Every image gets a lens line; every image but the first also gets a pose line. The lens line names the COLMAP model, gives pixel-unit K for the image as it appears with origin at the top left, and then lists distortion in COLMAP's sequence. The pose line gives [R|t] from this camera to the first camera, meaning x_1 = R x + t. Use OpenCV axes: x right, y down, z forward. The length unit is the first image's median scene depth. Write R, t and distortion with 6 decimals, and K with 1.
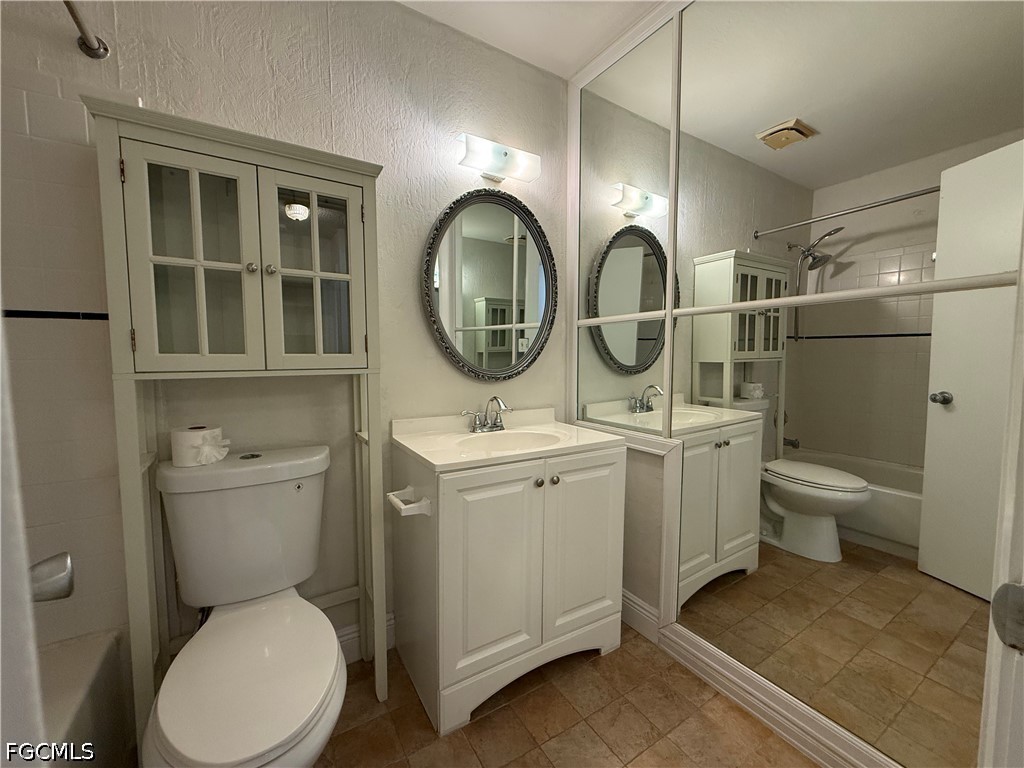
lens RADIAL K [[407.8, 0, 508.3], [0, 407.8, 383.6], [0, 0, 1]] dist [-0.000885, -0.000757]
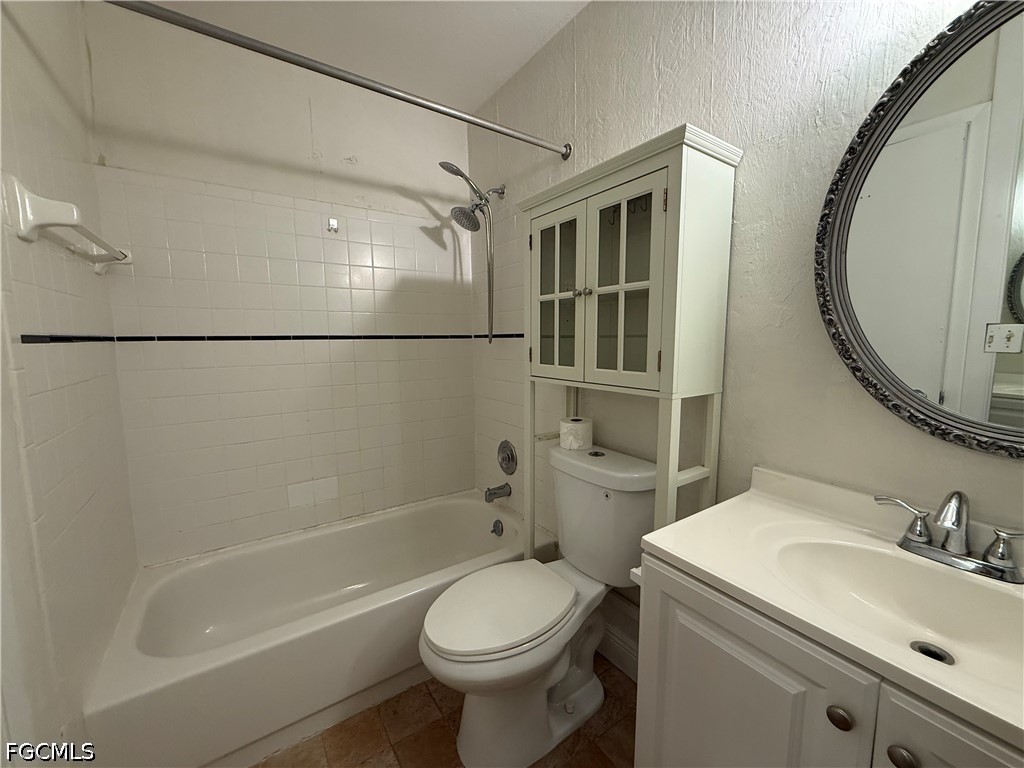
lens RADIAL K [[407.8, 0, 510.2], [0, 407.8, 383.1], [0, 0, 1]] dist [-0.000885, -0.000757]
pose [[0.045711, 0.114325, -0.992391, 0.482560], [-0.060151, 0.991942, 0.111502, -0.135049], [0.997142, 0.054597, 0.052220, 0.693288]]
